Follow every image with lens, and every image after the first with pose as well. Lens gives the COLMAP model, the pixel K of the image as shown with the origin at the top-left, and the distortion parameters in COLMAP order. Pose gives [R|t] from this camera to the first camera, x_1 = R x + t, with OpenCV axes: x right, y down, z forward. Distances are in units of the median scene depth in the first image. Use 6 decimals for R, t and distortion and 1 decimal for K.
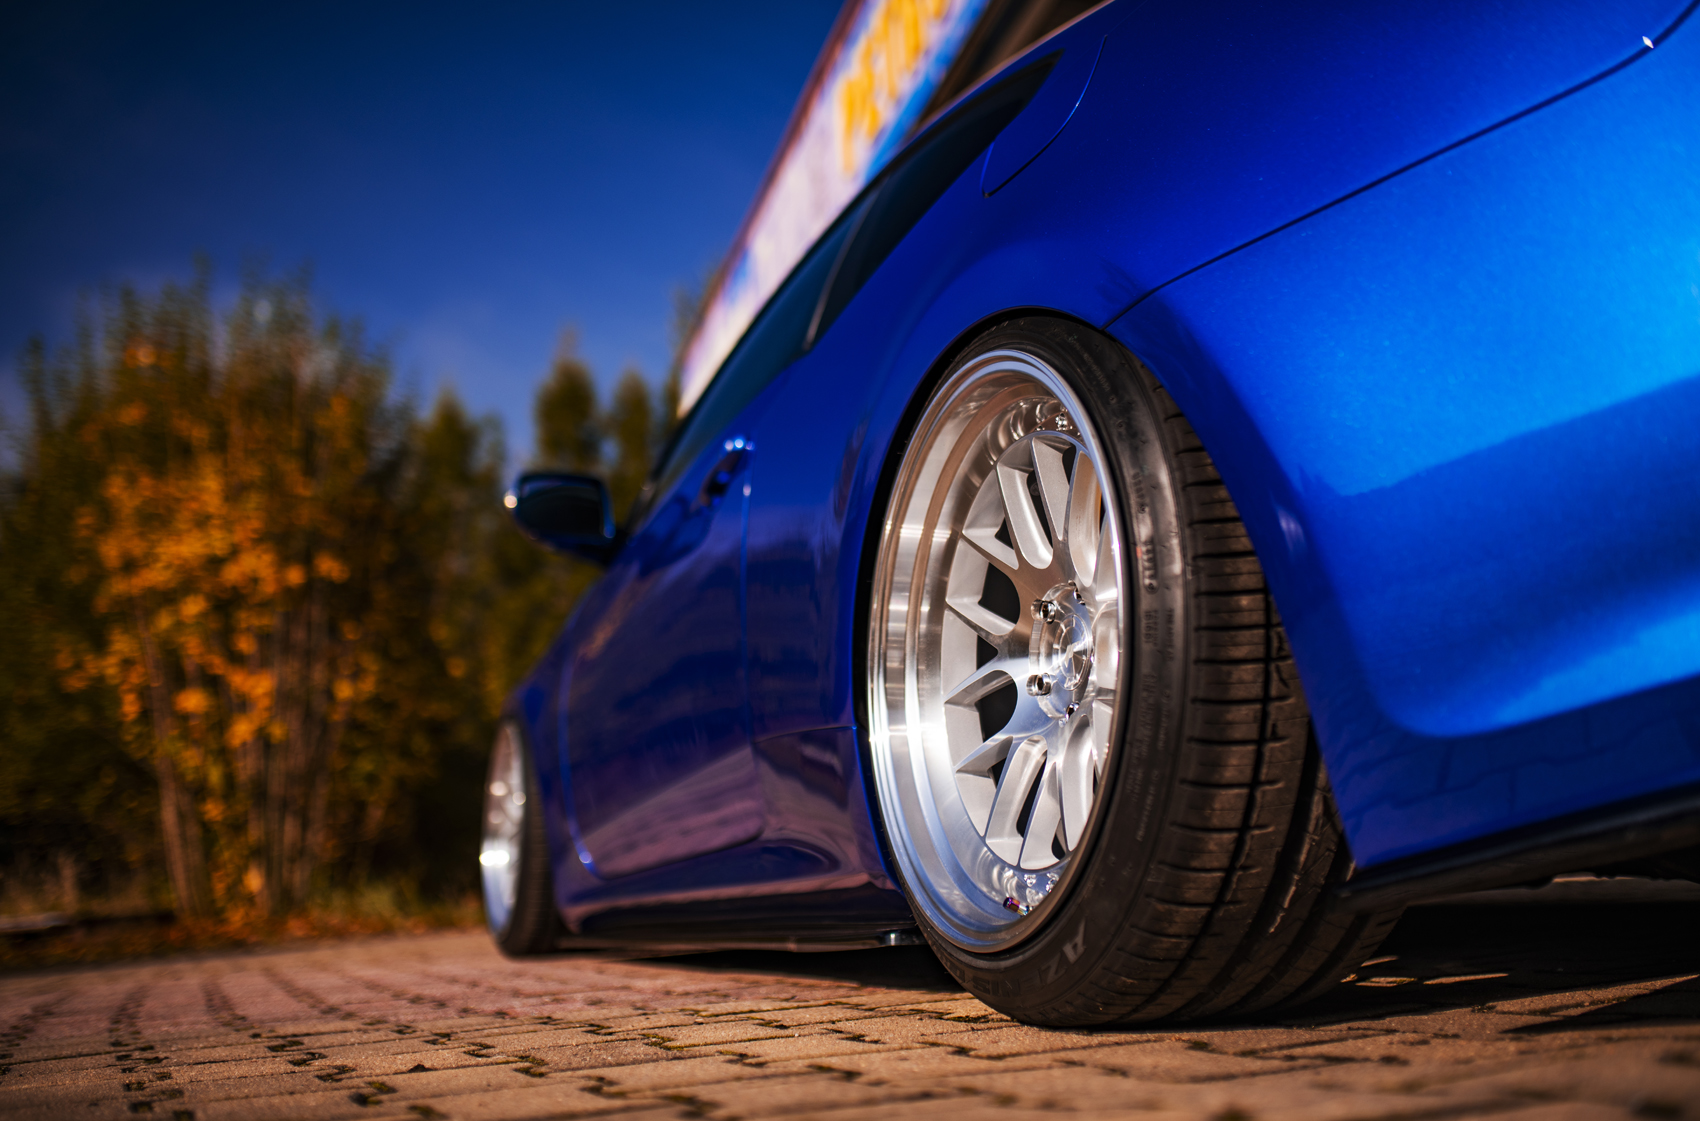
lens RADIAL K [[1635.4, 0, 852.7], [0, 1635.4, 551.7], [0, 0, 1]] dist [-0.065629, 0.088661]
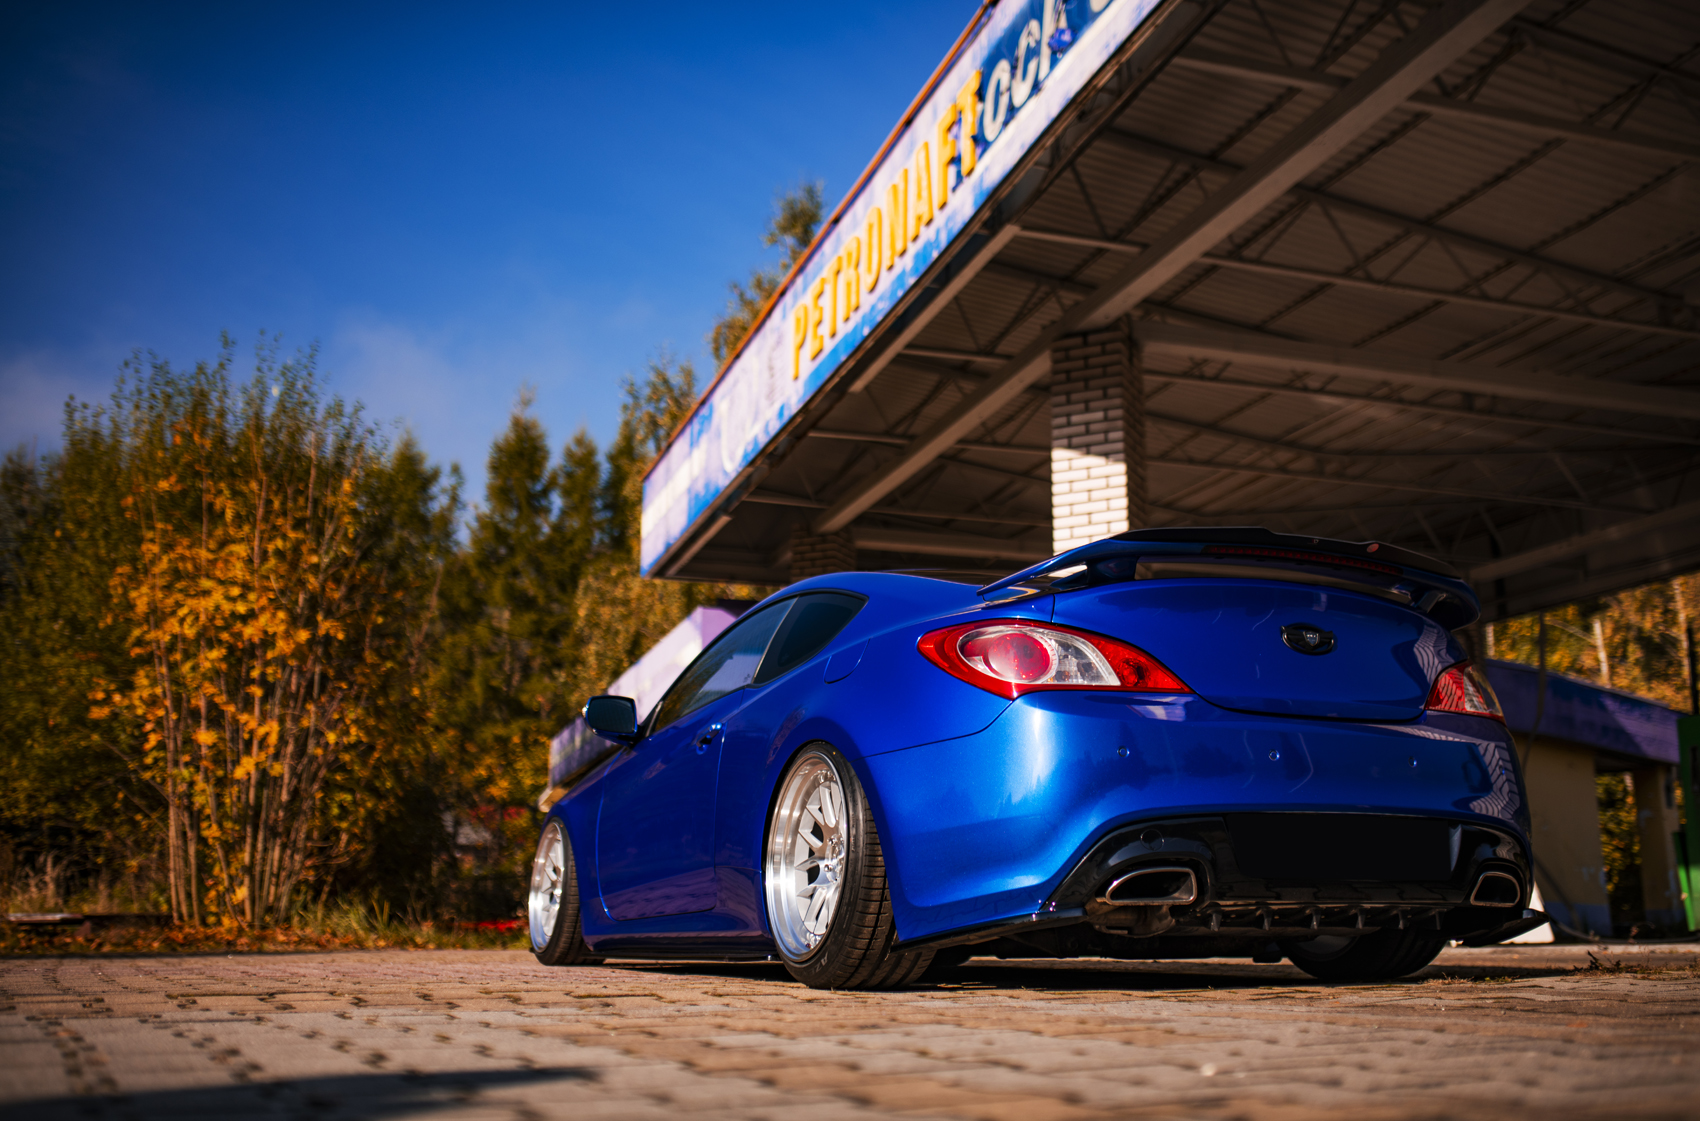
lens RADIAL K [[1632.3, 0, 851.1], [0, 1632.3, 551.1], [0, 0, 1]] dist [-0.067011, 0.093493]
pose [[0.995982, 0.079782, 0.040681, -0.002312], [-0.078425, 0.996343, -0.033927, -0.376766], [-0.043239, 0.030600, 0.998596, -1.842487]]
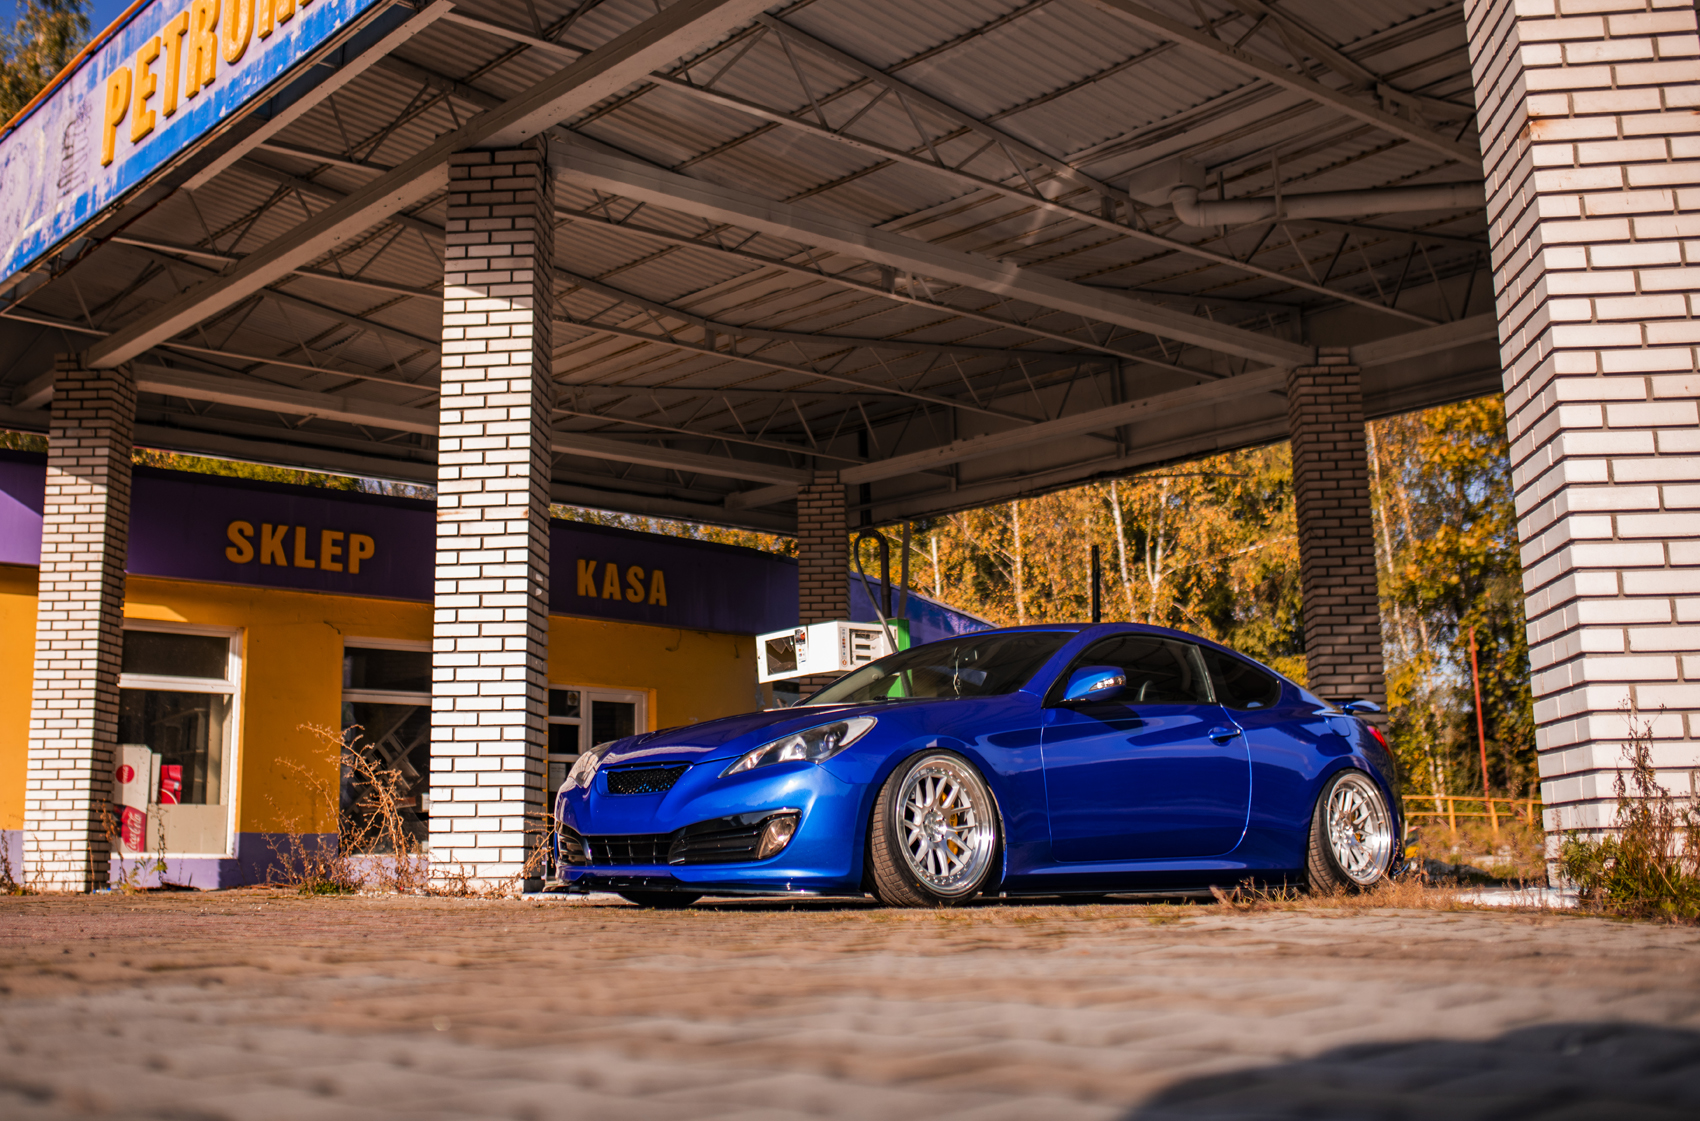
lens RADIAL K [[1908.9, 0, 766.8], [0, 1908.9, 485.1], [0, 0, 1]] dist [-0.081697, 0.157165]
pose [[0.906806, 0.141349, 0.397143, -0.459660], [-0.135017, 0.989865, -0.044019, -0.272622], [-0.399340, -0.013704, 0.916700, -1.474296]]
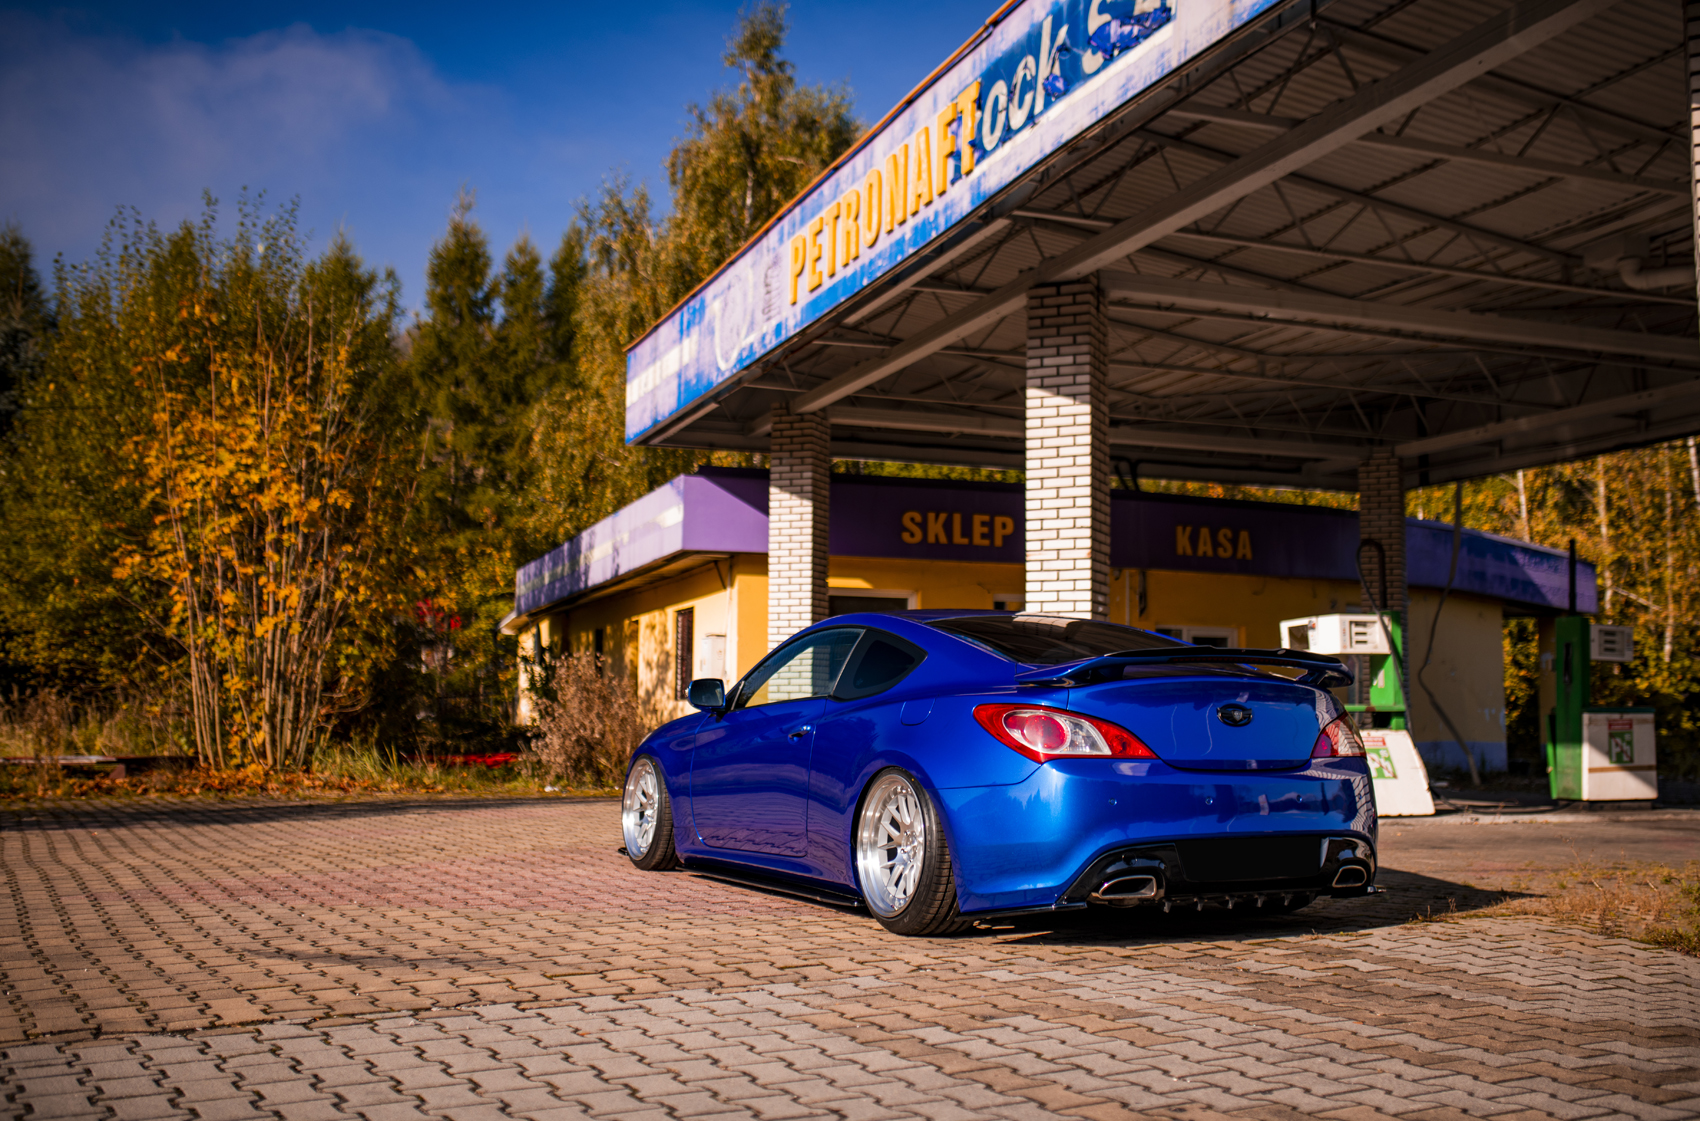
lens RADIAL K [[1688.6, 0, 848.4], [0, 1688.6, 553.2], [0, 0, 1]] dist [-0.071118, 0.114852]
pose [[0.992066, 0.084535, 0.093048, -0.490794], [-0.093316, 0.991145, 0.094460, -1.071508], [-0.084239, -0.102394, 0.991171, -3.171610]]
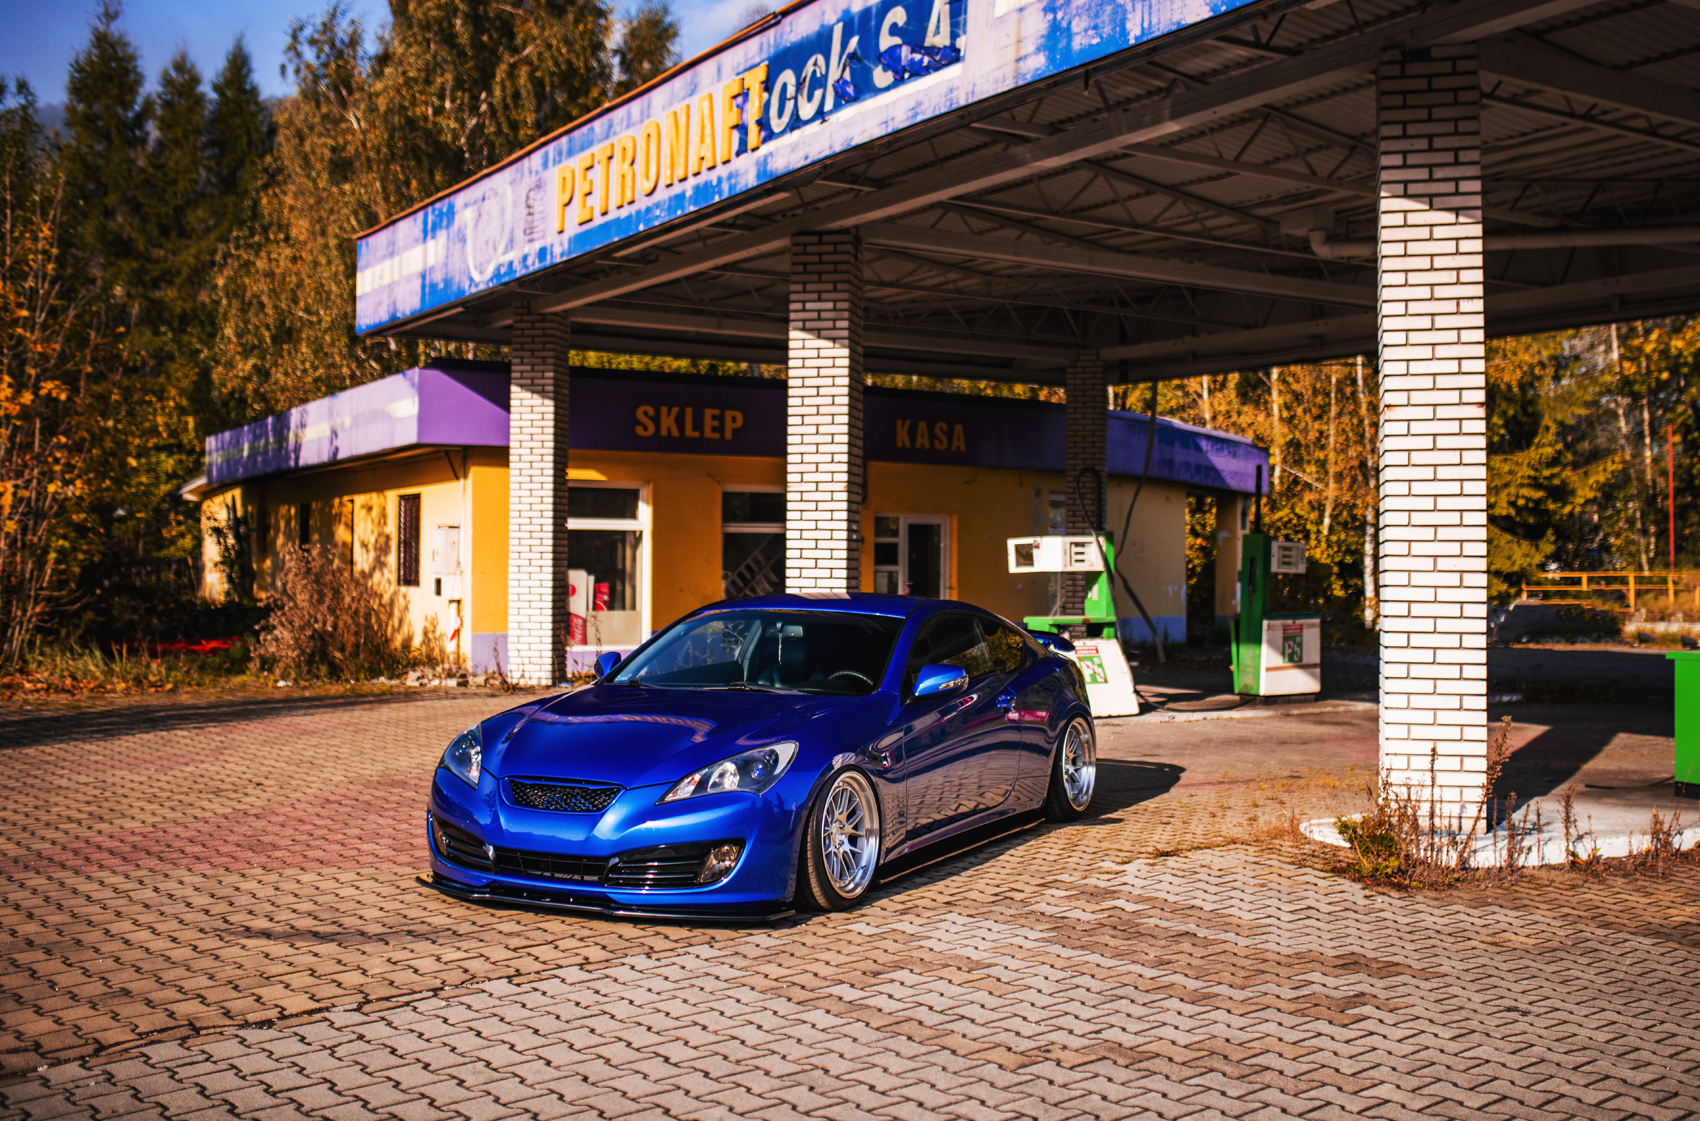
lens RADIAL K [[1760.2, 0, 898.2], [0, 1760.2, 526.1], [0, 0, 1]] dist [-0.071887, 0.123144]
pose [[0.946393, 0.079028, 0.313201, -1.255890], [-0.132126, 0.979495, 0.152093, -1.693498], [-0.294759, -0.185322, 0.937429, -4.069268]]
